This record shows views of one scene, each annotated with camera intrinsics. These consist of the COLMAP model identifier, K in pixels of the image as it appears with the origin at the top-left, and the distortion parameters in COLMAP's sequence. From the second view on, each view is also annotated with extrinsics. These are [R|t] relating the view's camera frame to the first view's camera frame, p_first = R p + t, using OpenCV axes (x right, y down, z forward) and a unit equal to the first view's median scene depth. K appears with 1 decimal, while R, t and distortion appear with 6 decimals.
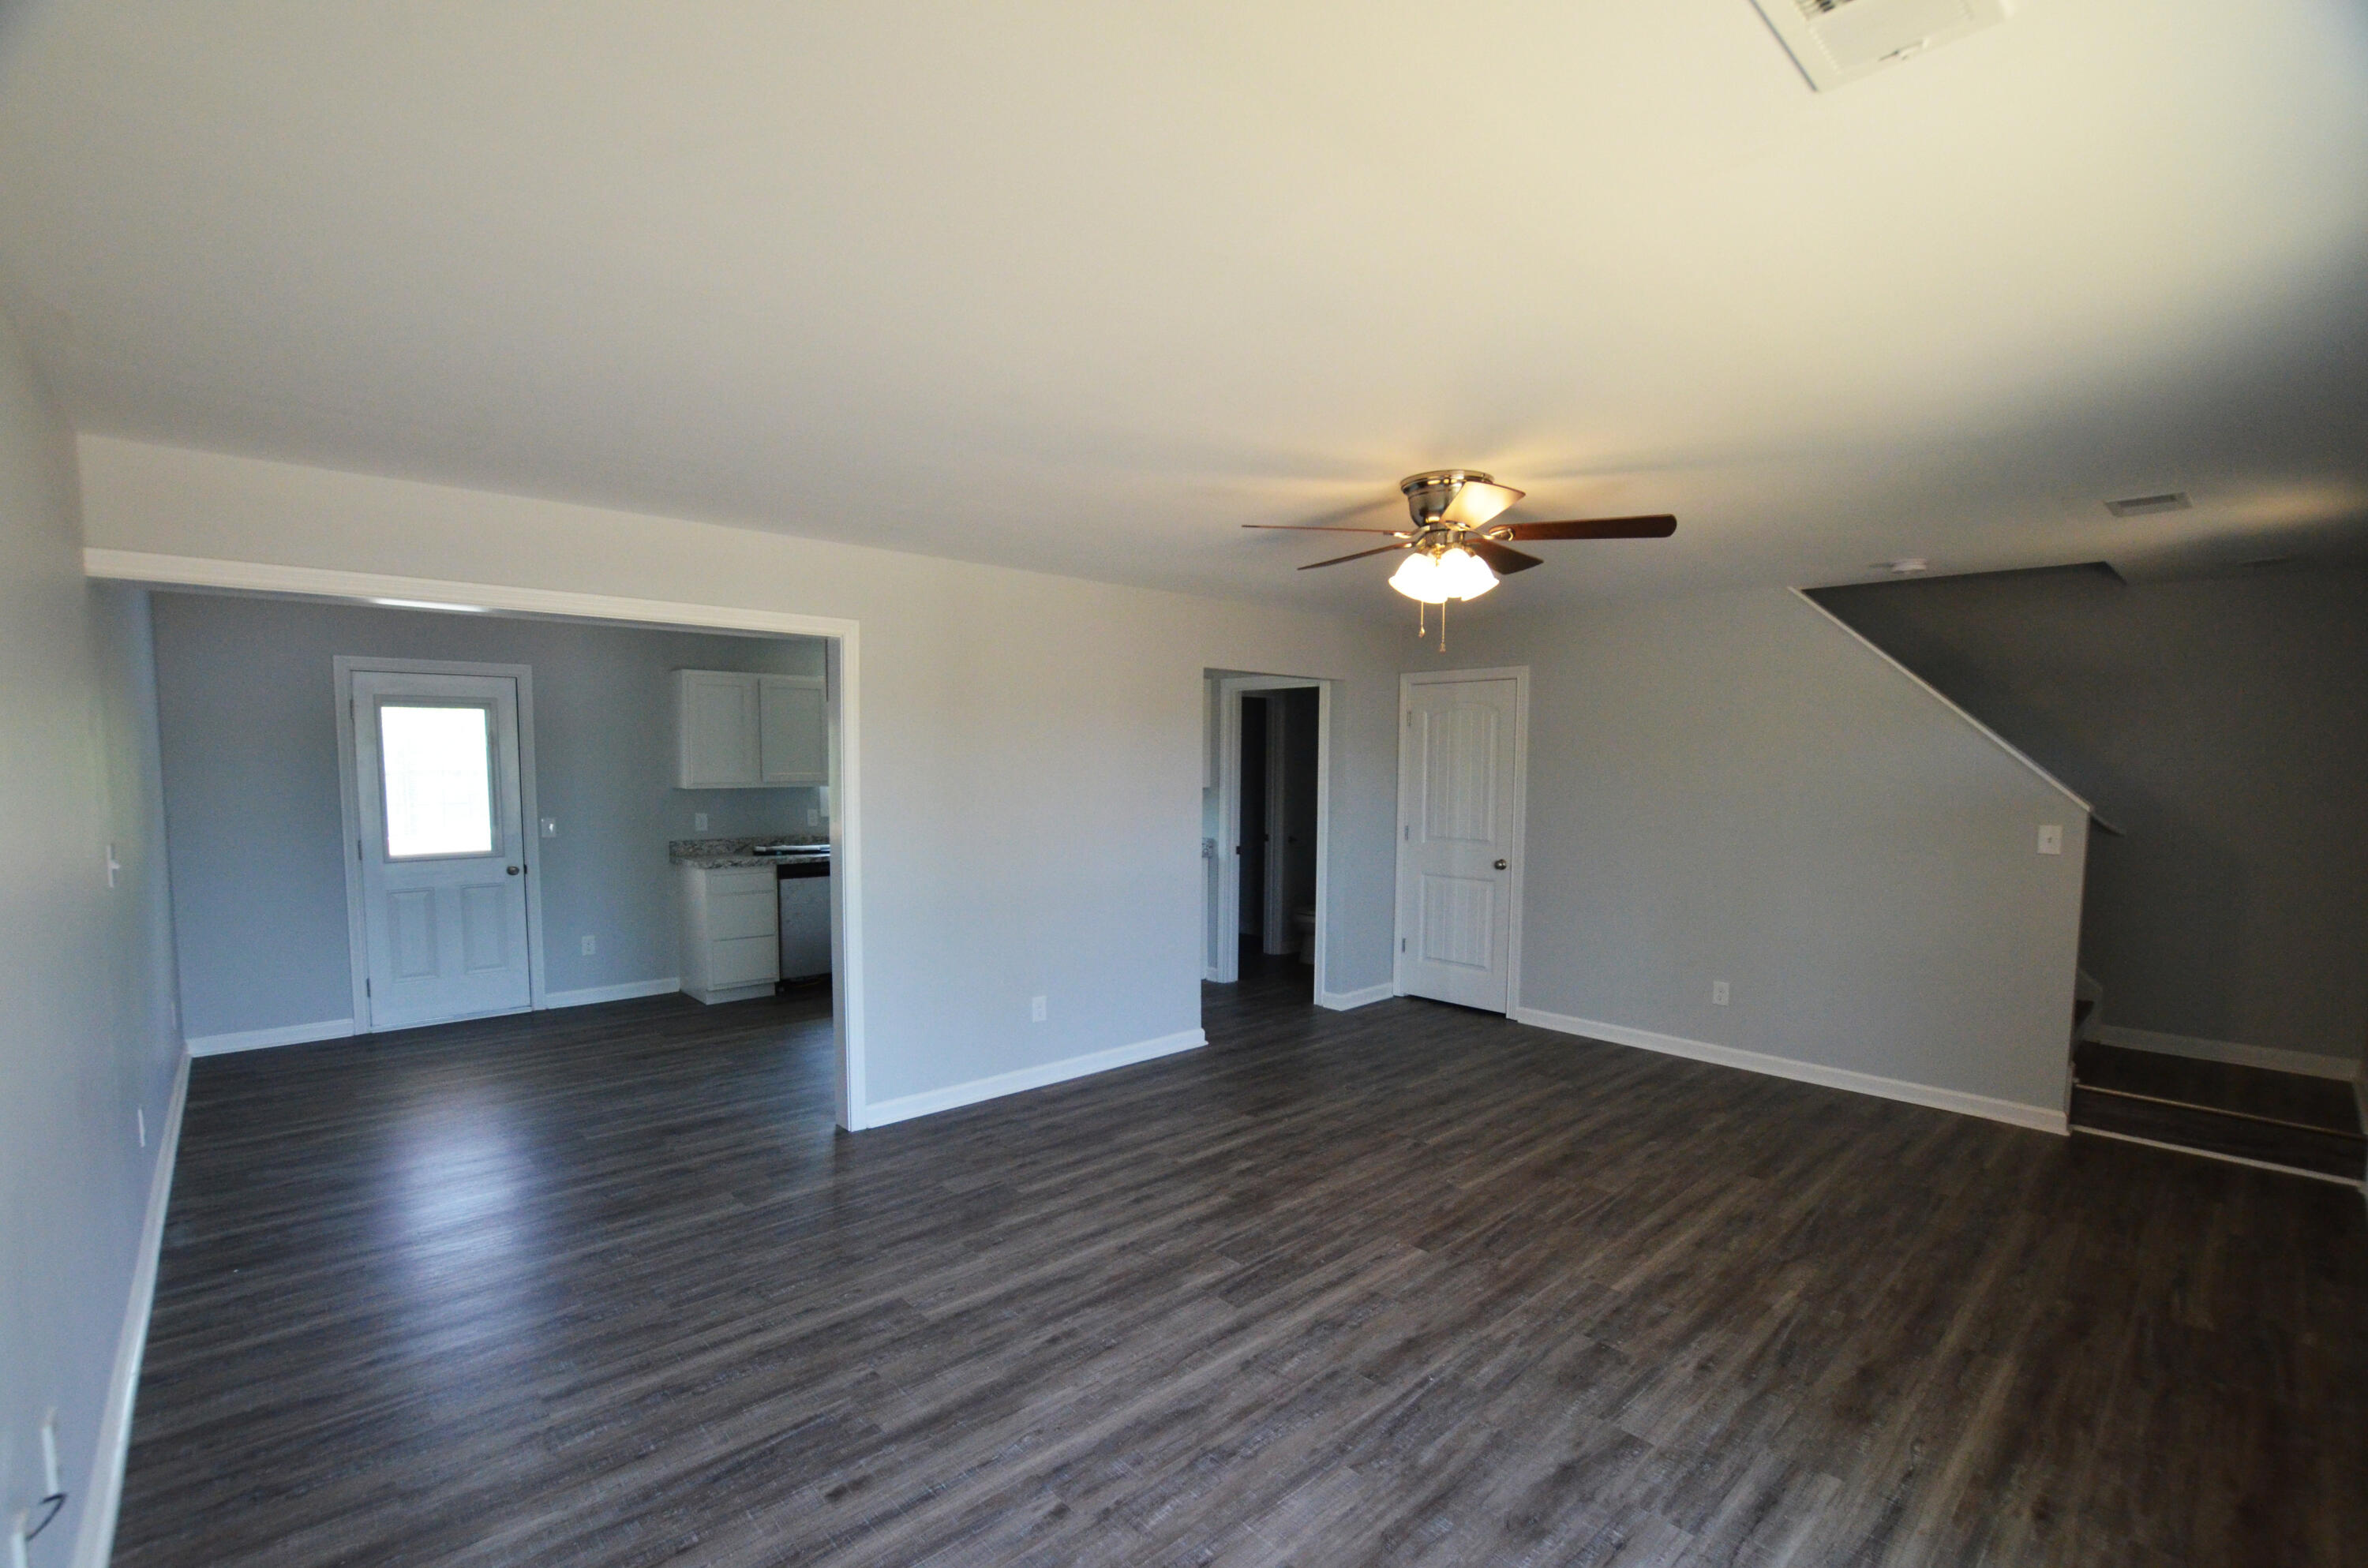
lens RADIAL K [[1003.8, 0, 1184.0], [0, 1003.8, 784.0], [0, 0, 1]] dist [-0.019774, -0.000027]
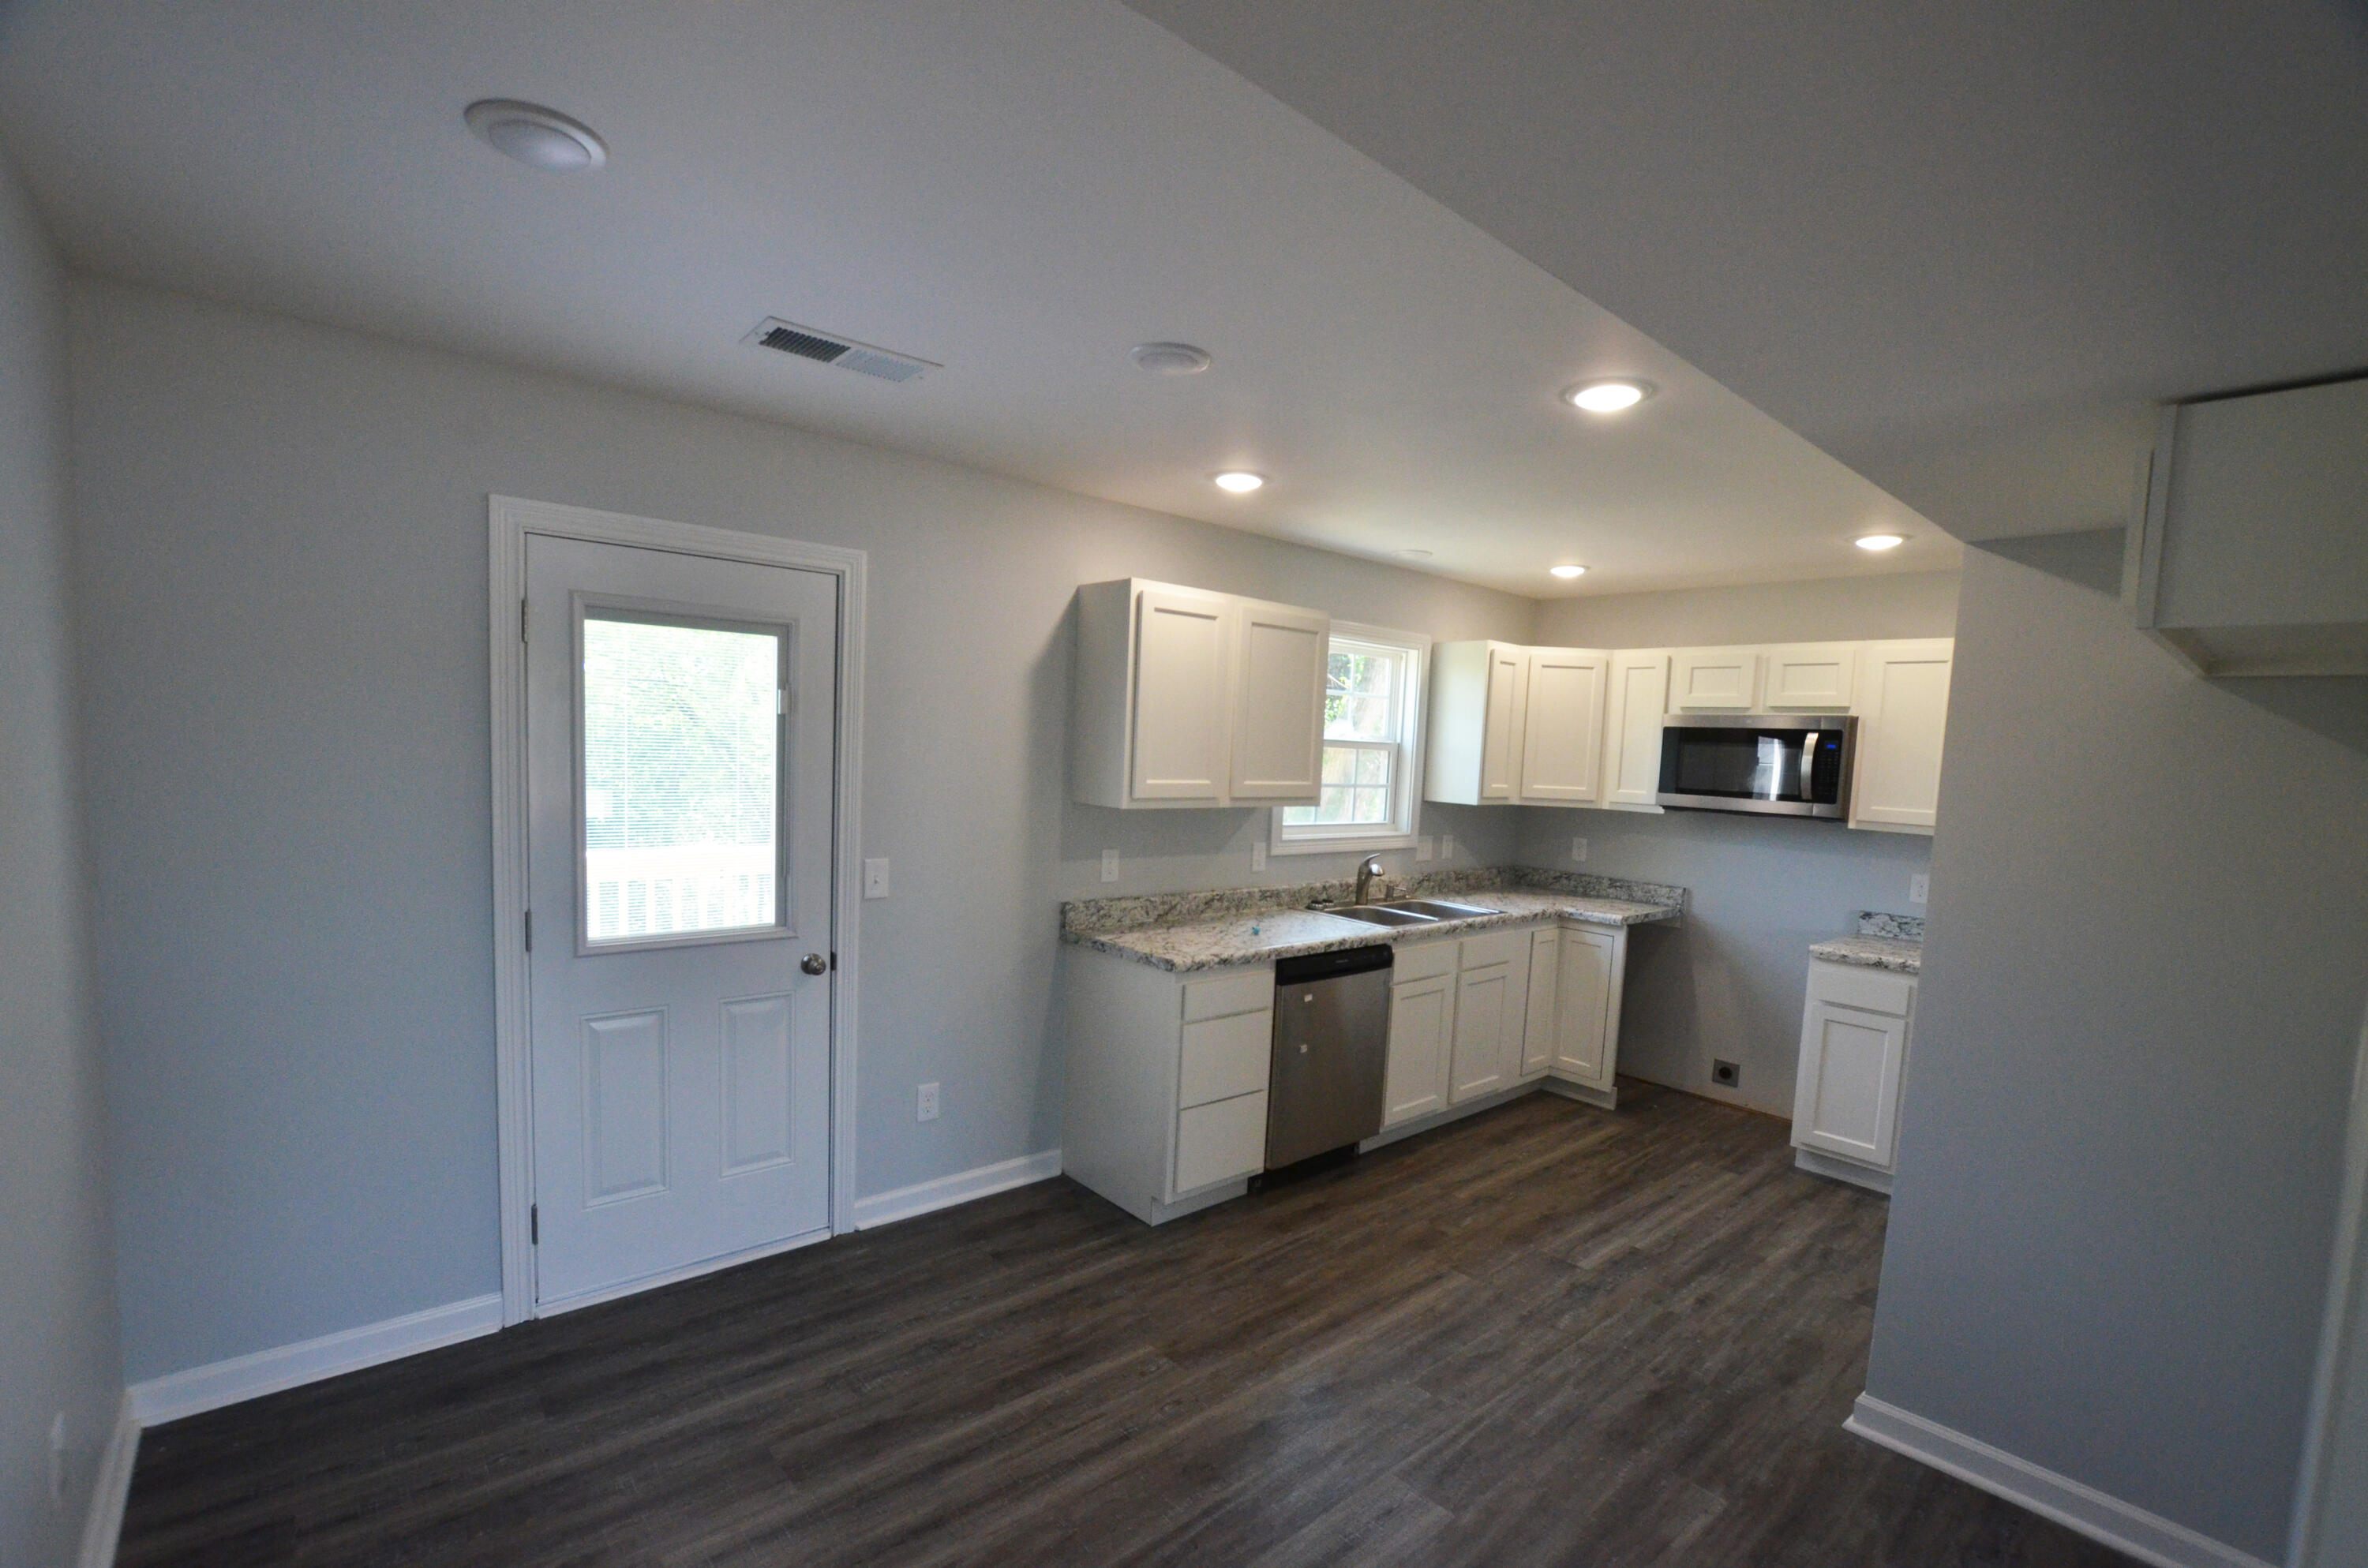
lens RADIAL K [[1040.7, 0, 1184.0], [0, 1040.7, 784.0], [0, 0, 1]] dist [-0.001581, -0.000264]
pose [[0.999222, 0.036945, -0.013801, -0.475476], [-0.036708, 0.999180, 0.017108, -0.018958], [0.014422, -0.016588, 0.999758, 0.474452]]
